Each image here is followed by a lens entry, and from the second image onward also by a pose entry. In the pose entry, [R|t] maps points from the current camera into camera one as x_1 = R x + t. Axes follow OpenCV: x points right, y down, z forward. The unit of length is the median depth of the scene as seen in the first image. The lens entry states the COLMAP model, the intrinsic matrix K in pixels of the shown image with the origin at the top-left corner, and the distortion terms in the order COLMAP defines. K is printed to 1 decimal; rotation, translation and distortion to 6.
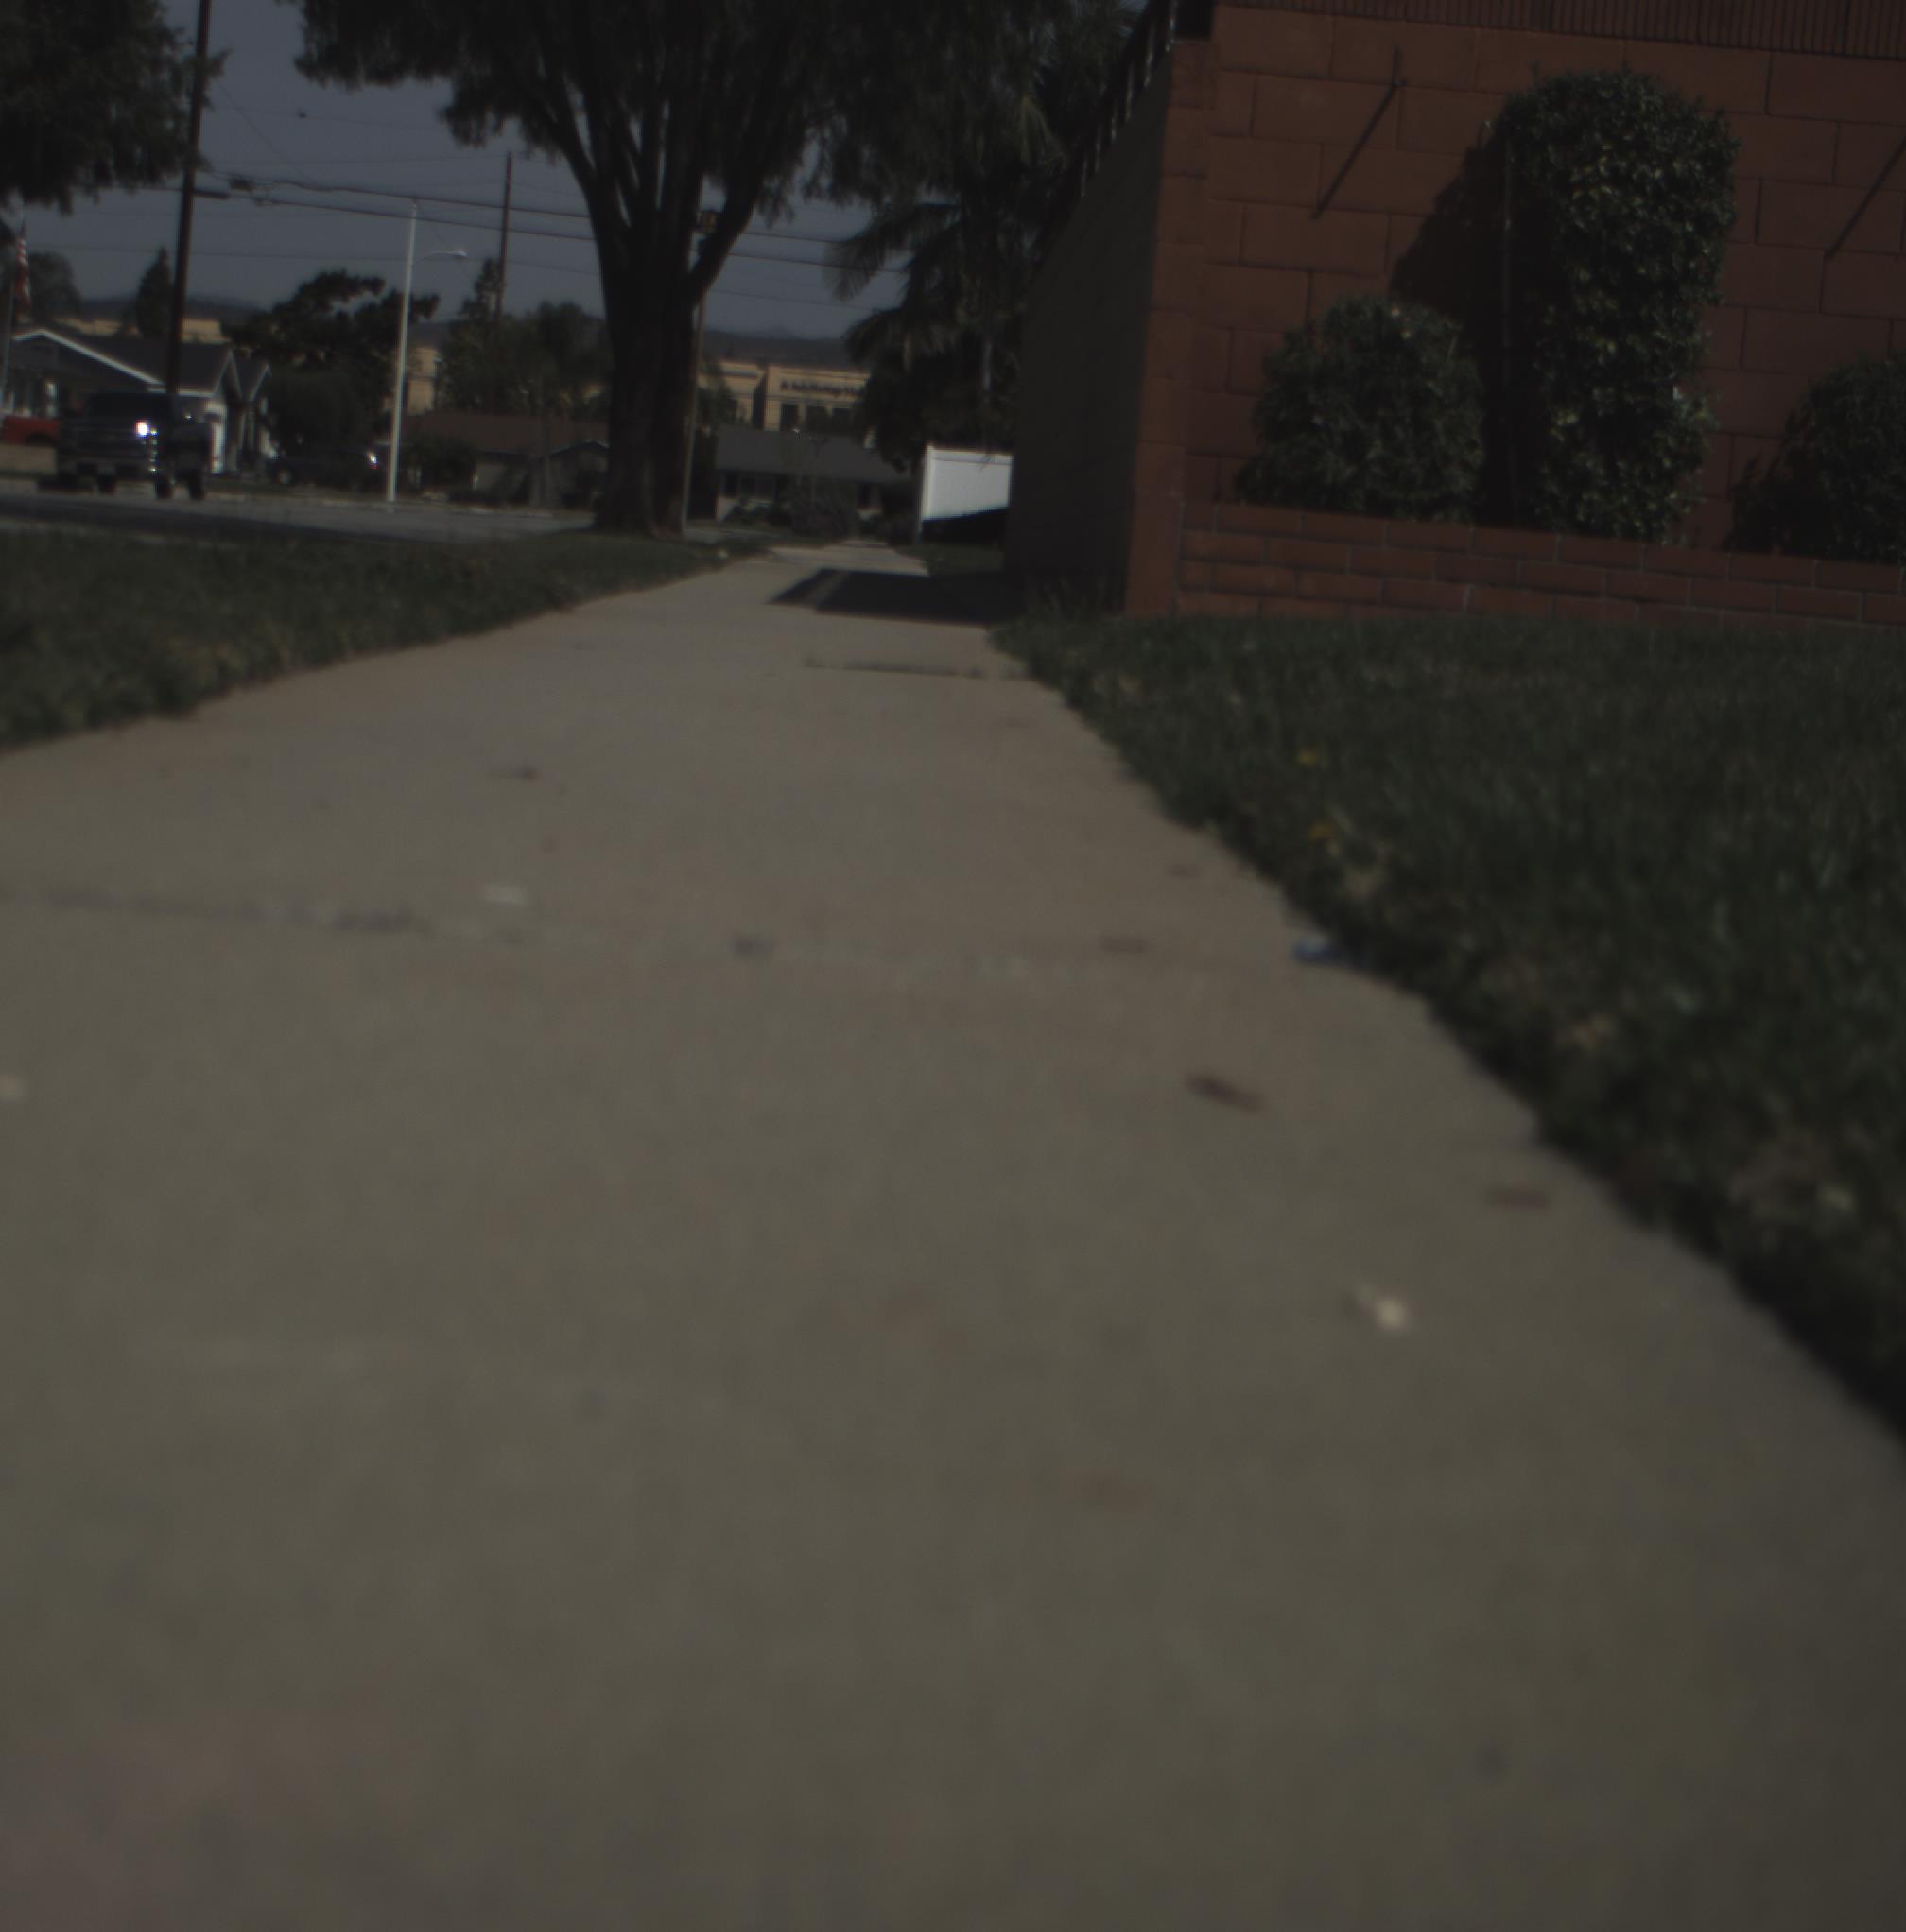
lens RADIAL K [[4743.5, 0, 769.7], [0, 4743.5, 964.7], [0, 0, 1]] dist [-0.133881, 0.998102]
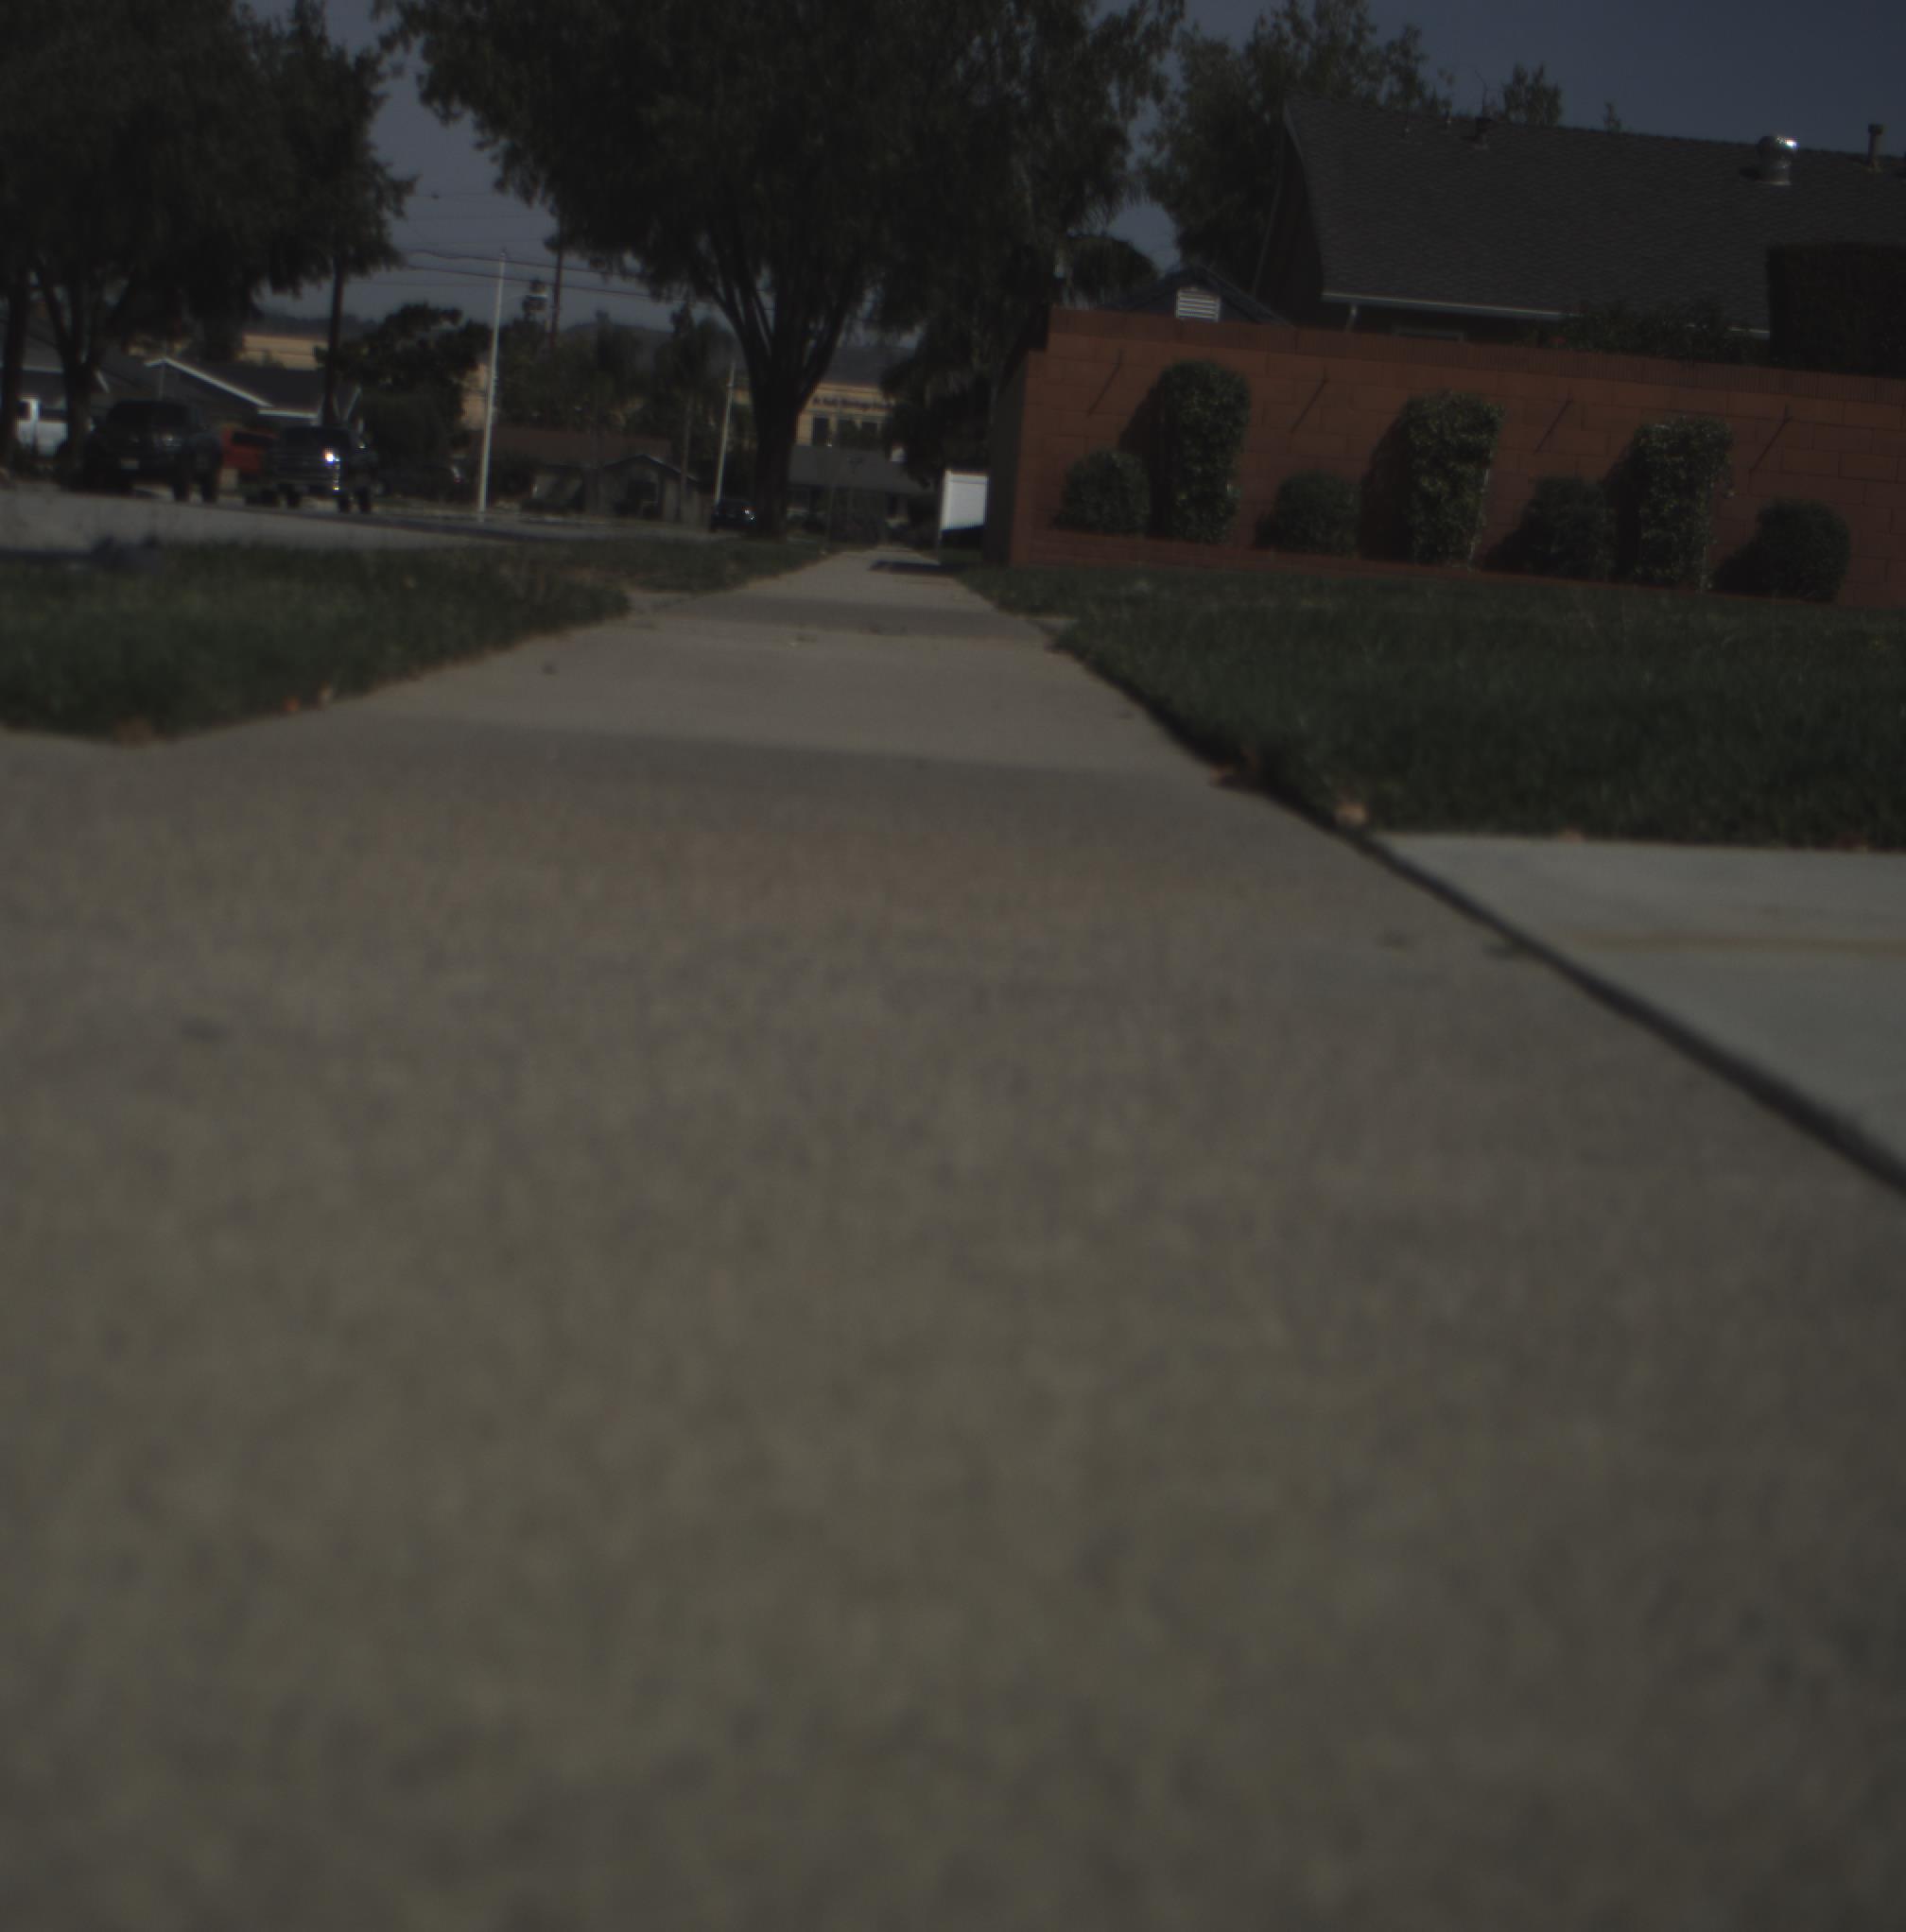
lens RADIAL K [[4743.5, 0, 769.7], [0, 4743.5, 964.7], [0, 0, 1]] dist [-0.133881, 0.998102]
pose [[0.999984, 0.002562, -0.004976, -0.006940], [-0.002568, 0.999996, -0.001221, 0.023184], [0.004973, 0.001234, 0.999987, -0.255833]]
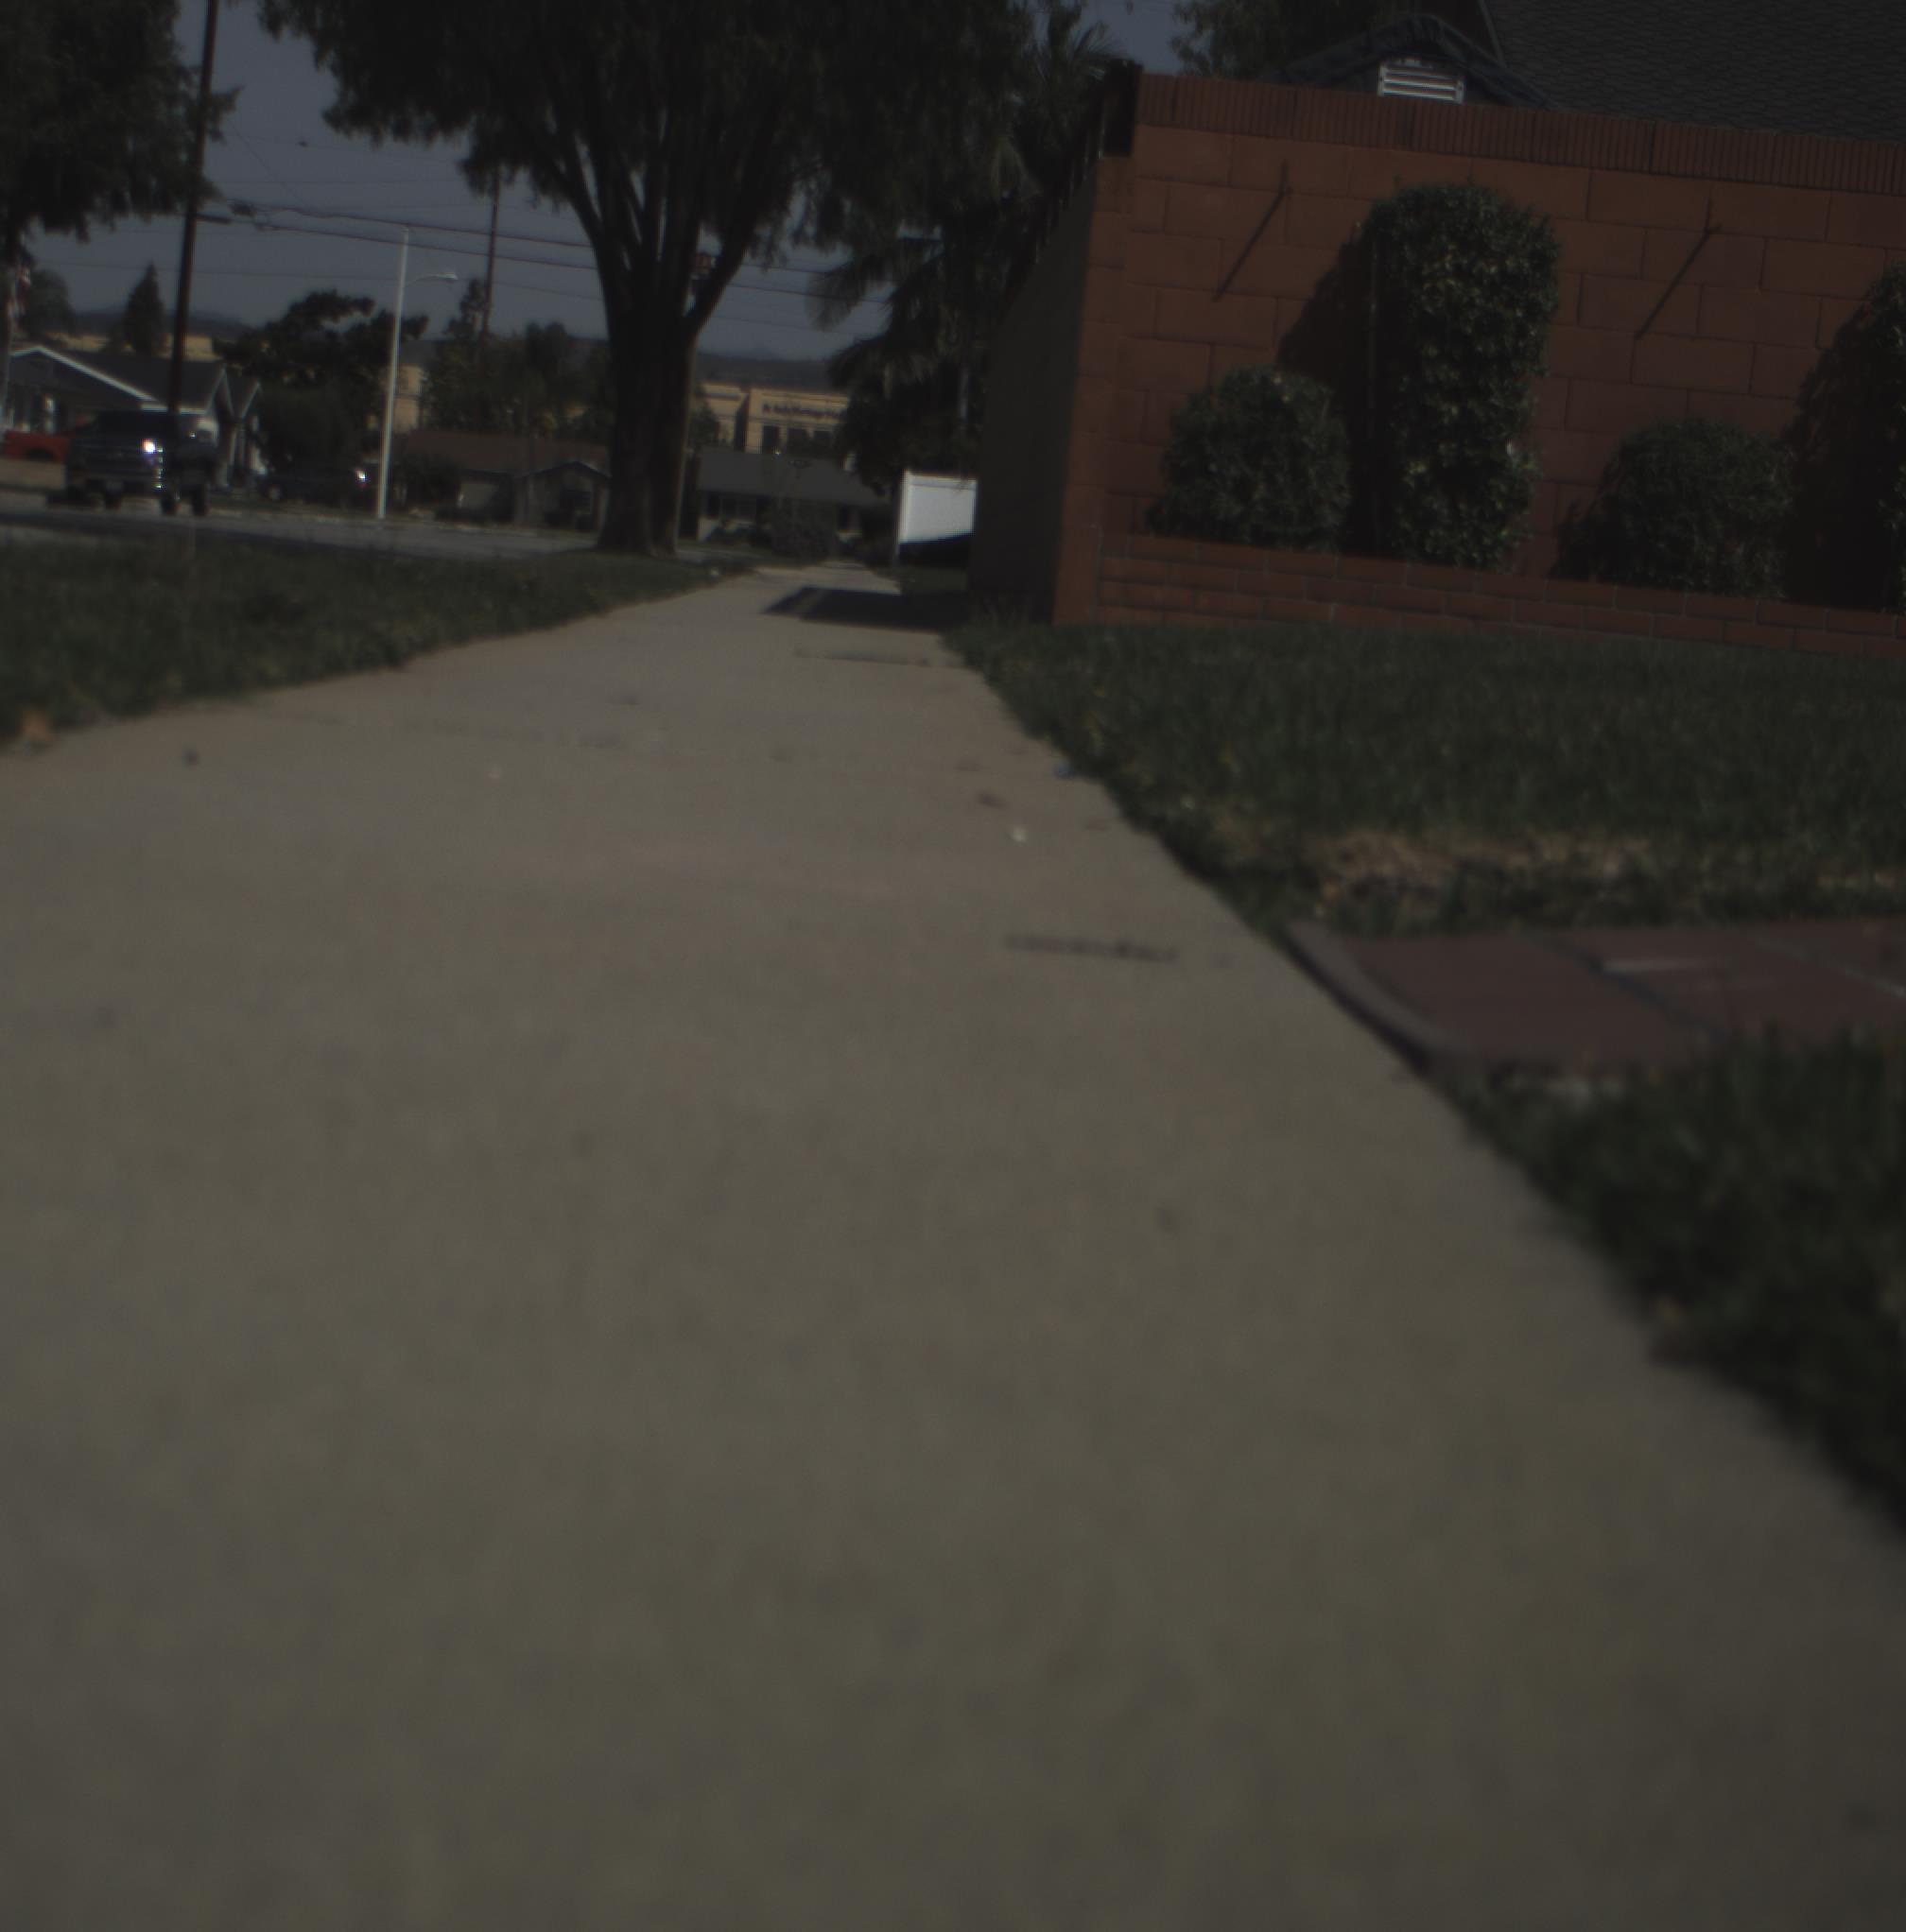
lens RADIAL K [[4743.5, 0, 769.7], [0, 4743.5, 964.7], [0, 0, 1]] dist [-0.133881, 0.998102]
pose [[0.999926, 0.010949, 0.005229, -0.000624], [-0.010926, 0.999931, -0.004406, 0.003233], [-0.005277, 0.004348, 0.999977, -0.035752]]
